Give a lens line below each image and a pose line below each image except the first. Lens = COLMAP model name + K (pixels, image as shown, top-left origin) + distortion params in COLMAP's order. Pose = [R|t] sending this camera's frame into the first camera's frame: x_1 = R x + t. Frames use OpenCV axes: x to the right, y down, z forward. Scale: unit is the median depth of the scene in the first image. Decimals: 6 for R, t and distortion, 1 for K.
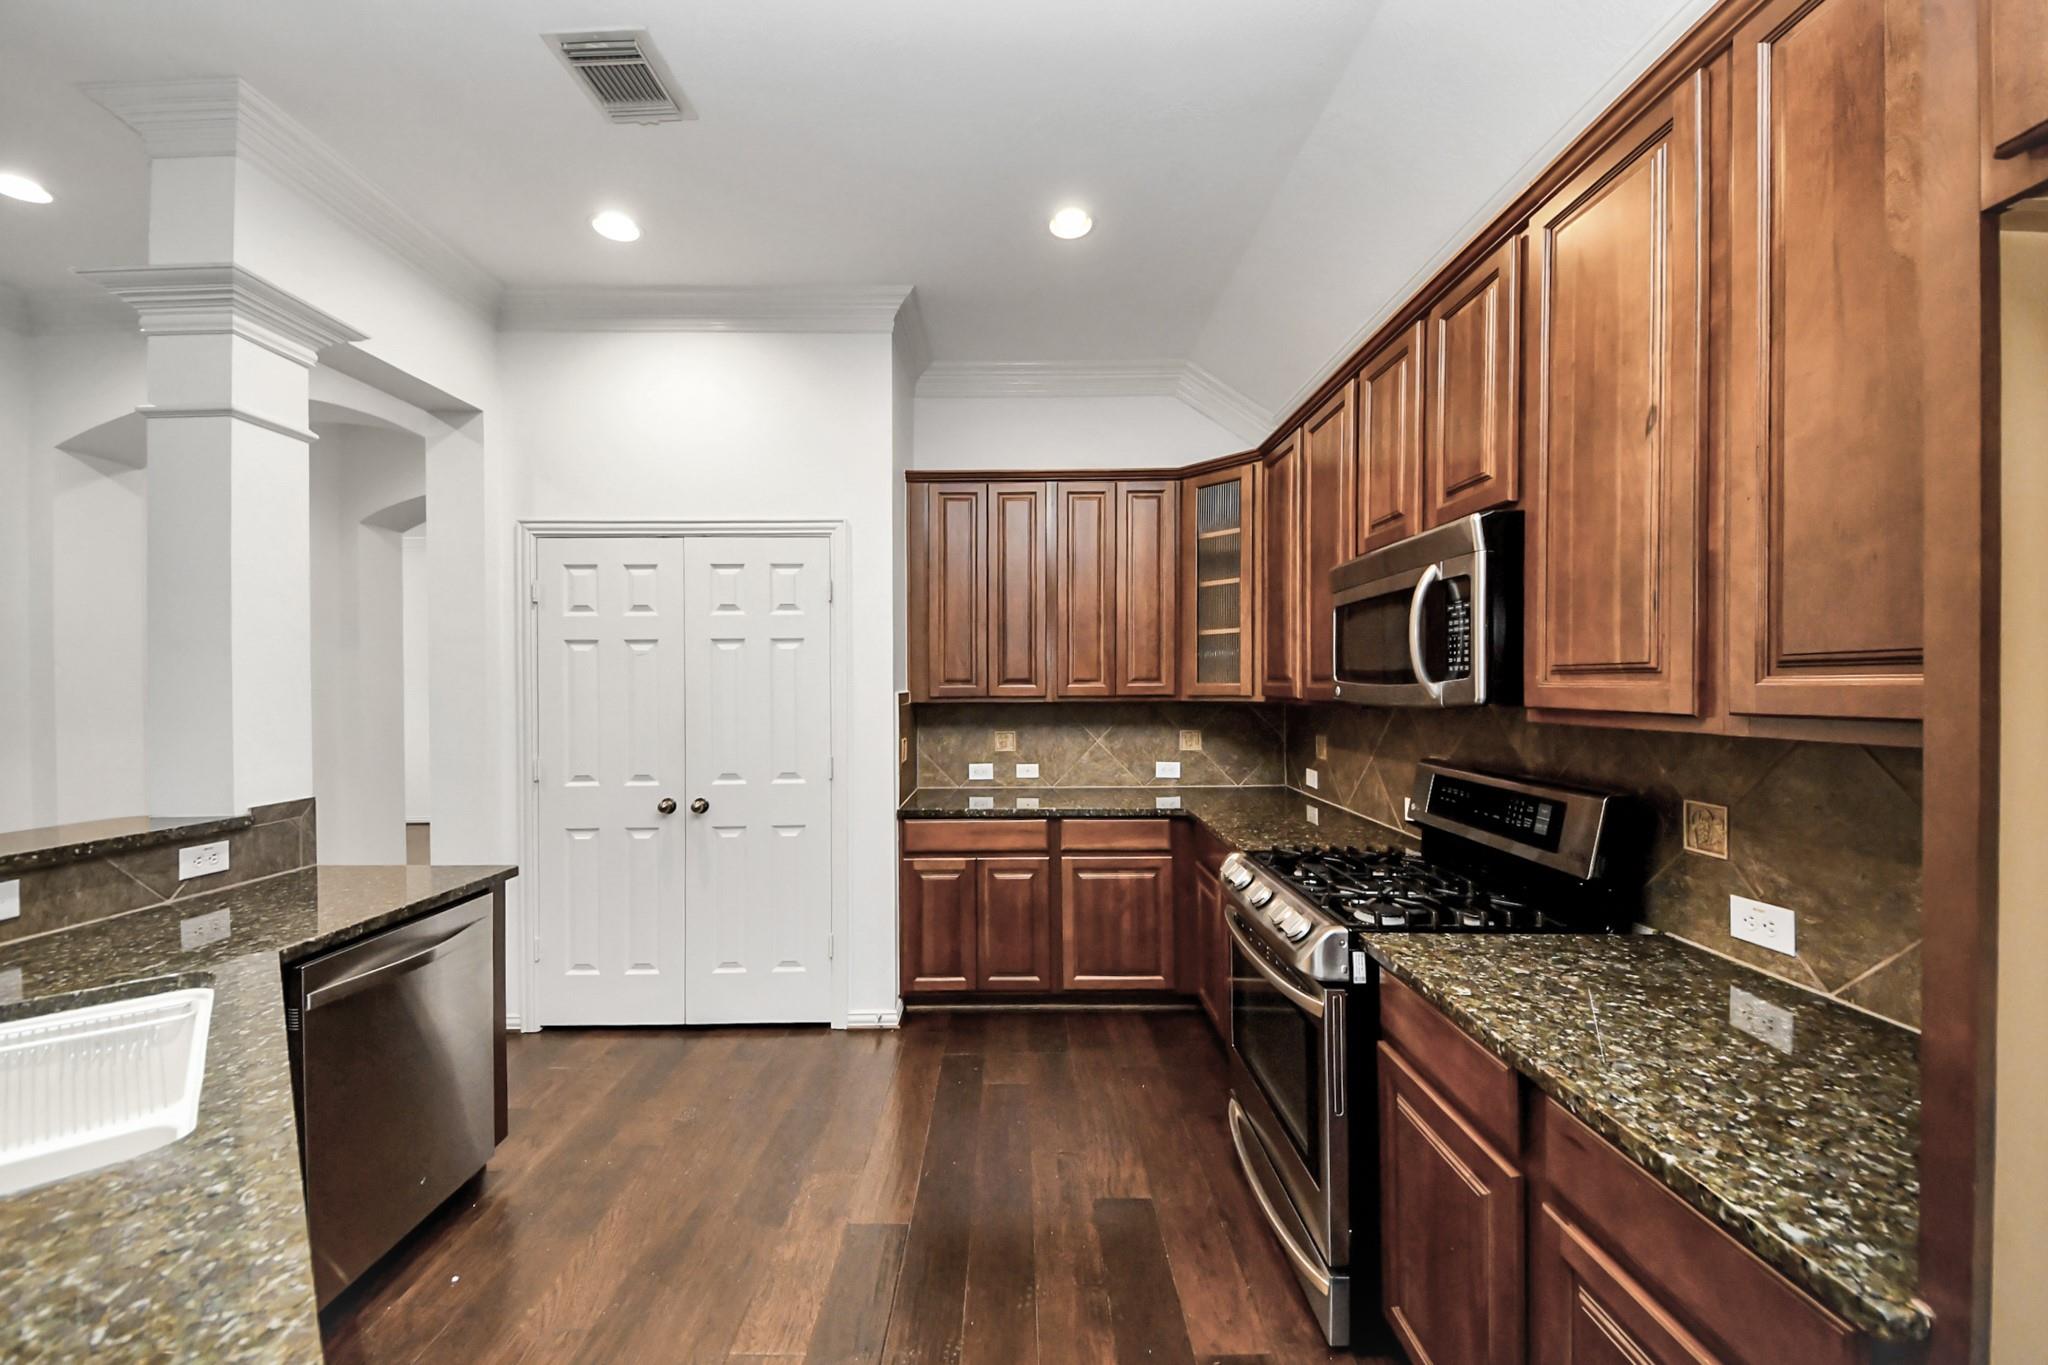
lens RADIAL K [[739.4, 0, 1026.8], [0, 739.4, 682.9], [0, 0, 1]] dist [-0.000080, -0.004675]
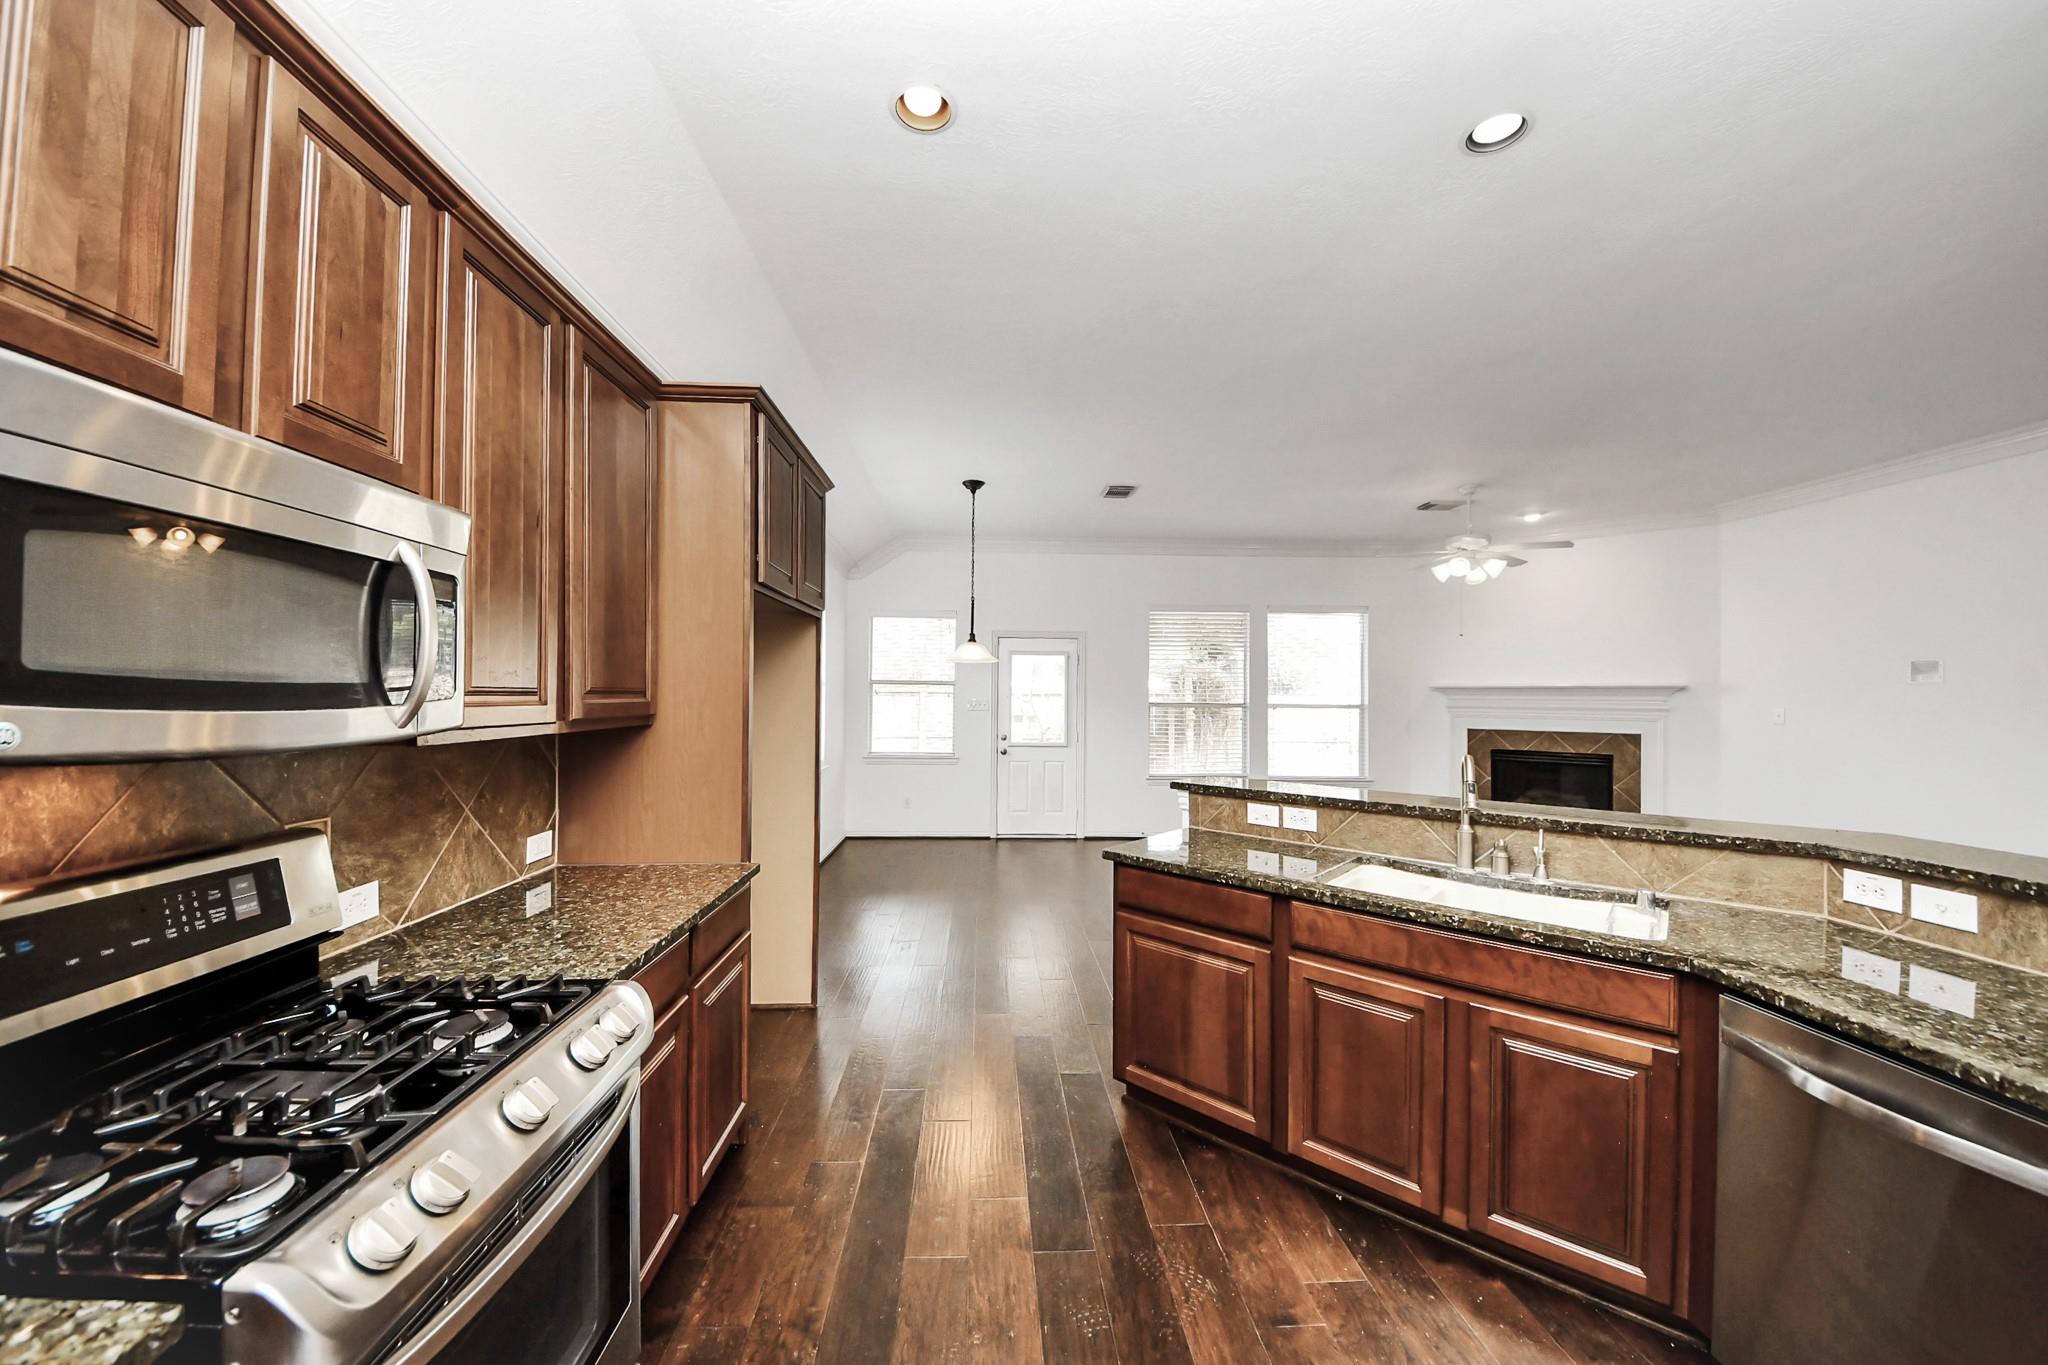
lens RADIAL K [[739.4, 0, 1022.0], [0, 739.4, 694.7], [0, 0, 1]] dist [-0.000080, -0.004675]
pose [[-0.997977, -0.001826, -0.063551, 0.004640], [-0.001625, 0.999994, -0.003204, -0.007108], [0.063556, -0.003094, -0.997973, 1.714462]]
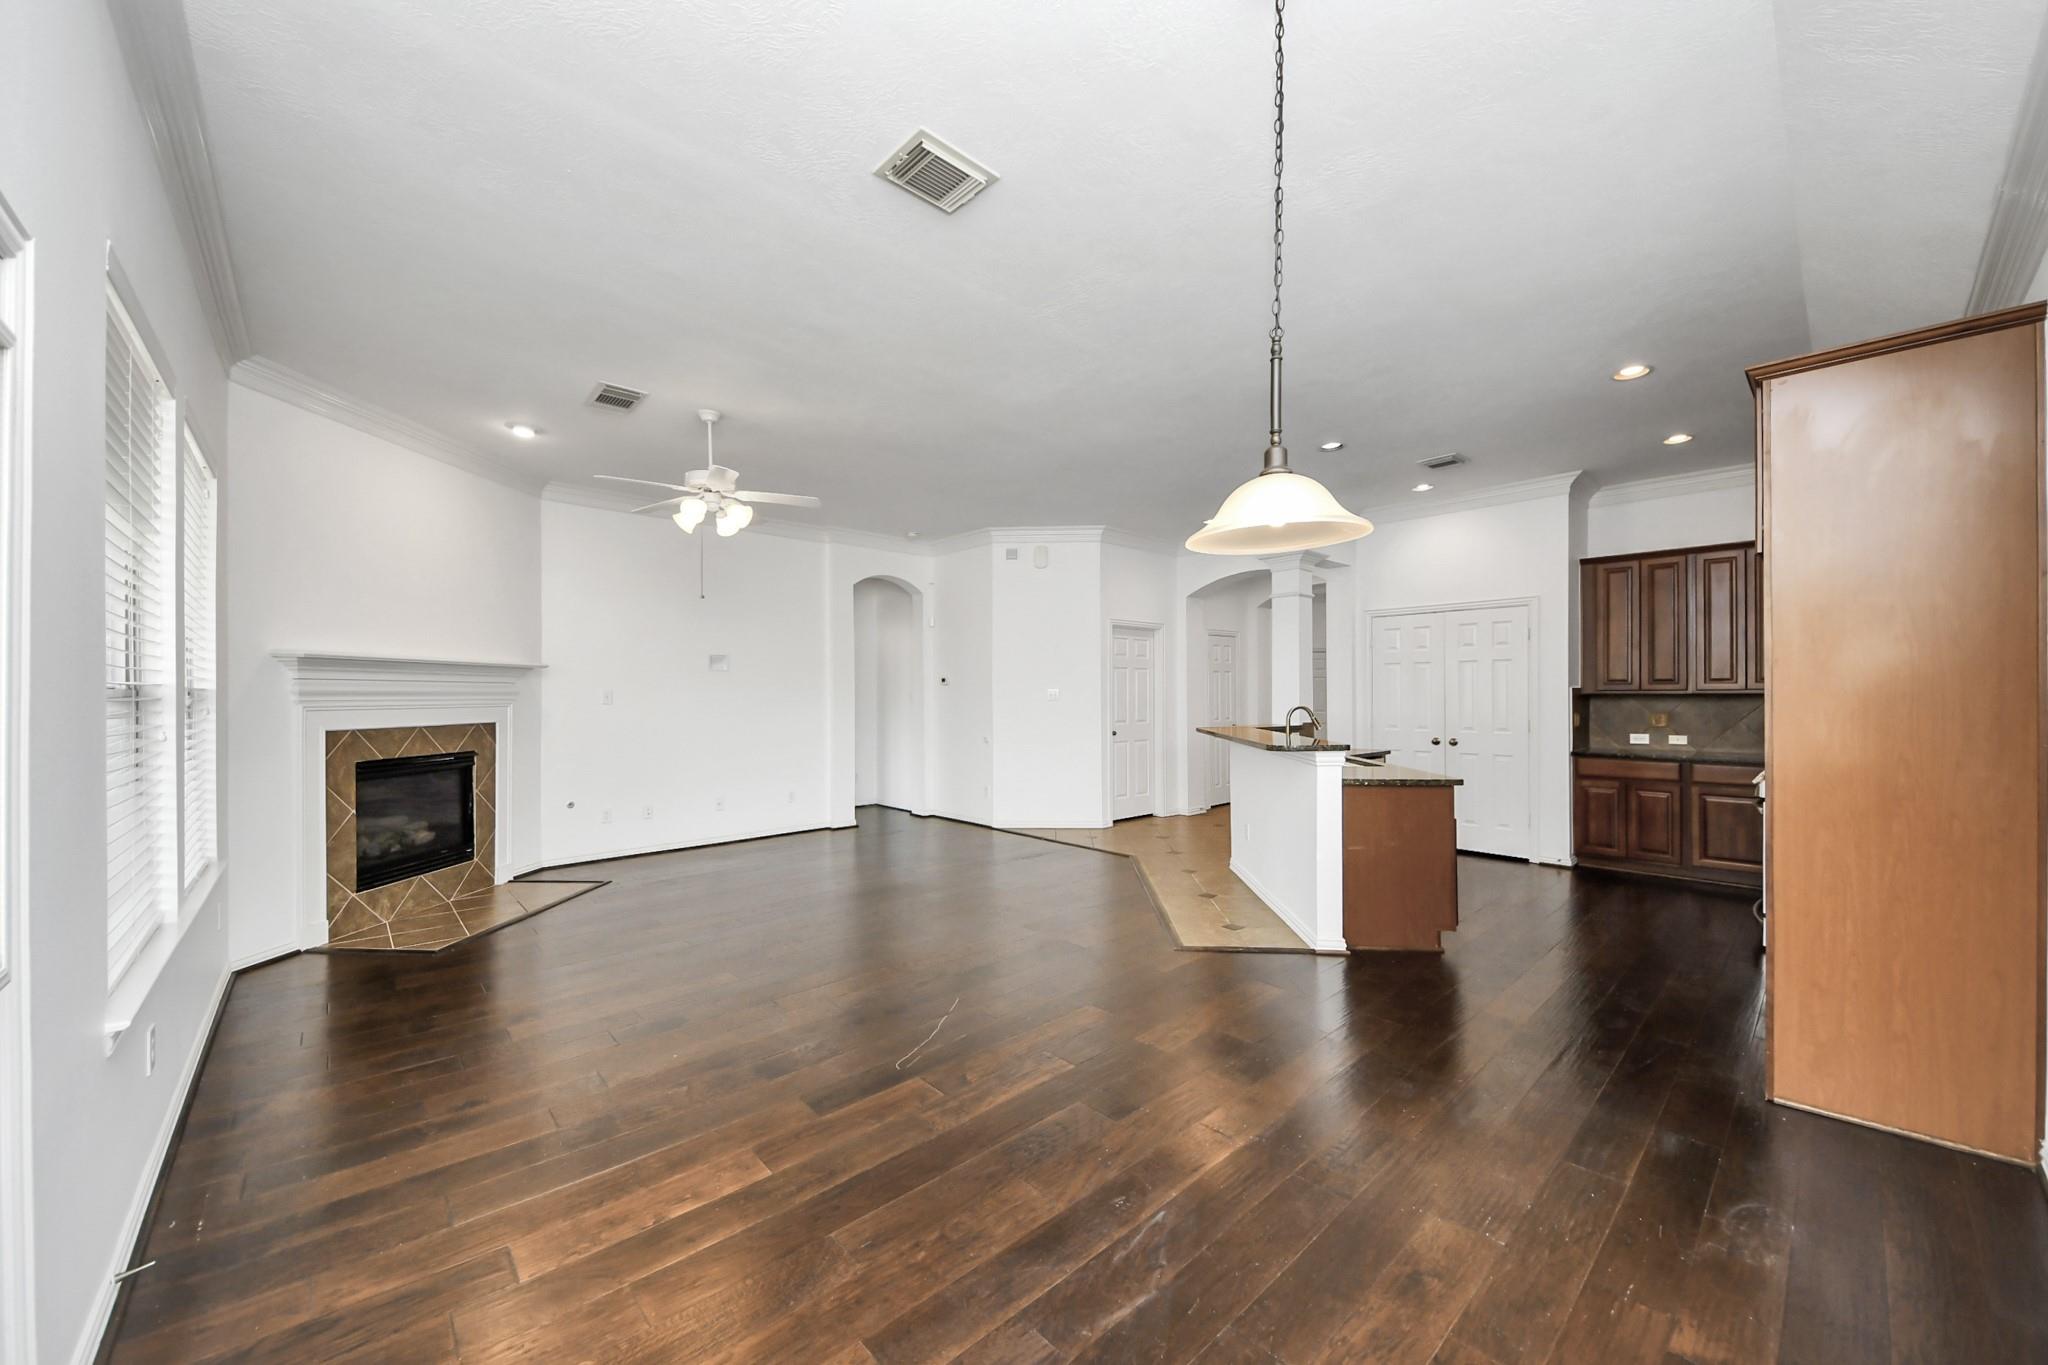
lens RADIAL K [[739.4, 0, 1033.4], [0, 739.4, 689.0], [0, 0, 1]] dist [-0.000080, -0.004675]
pose [[0.674608, 0.002272, -0.738172, 0.495539], [-0.000553, 0.999997, 0.002573, 0.024672], [0.738176, -0.001328, 0.674607, -2.197821]]
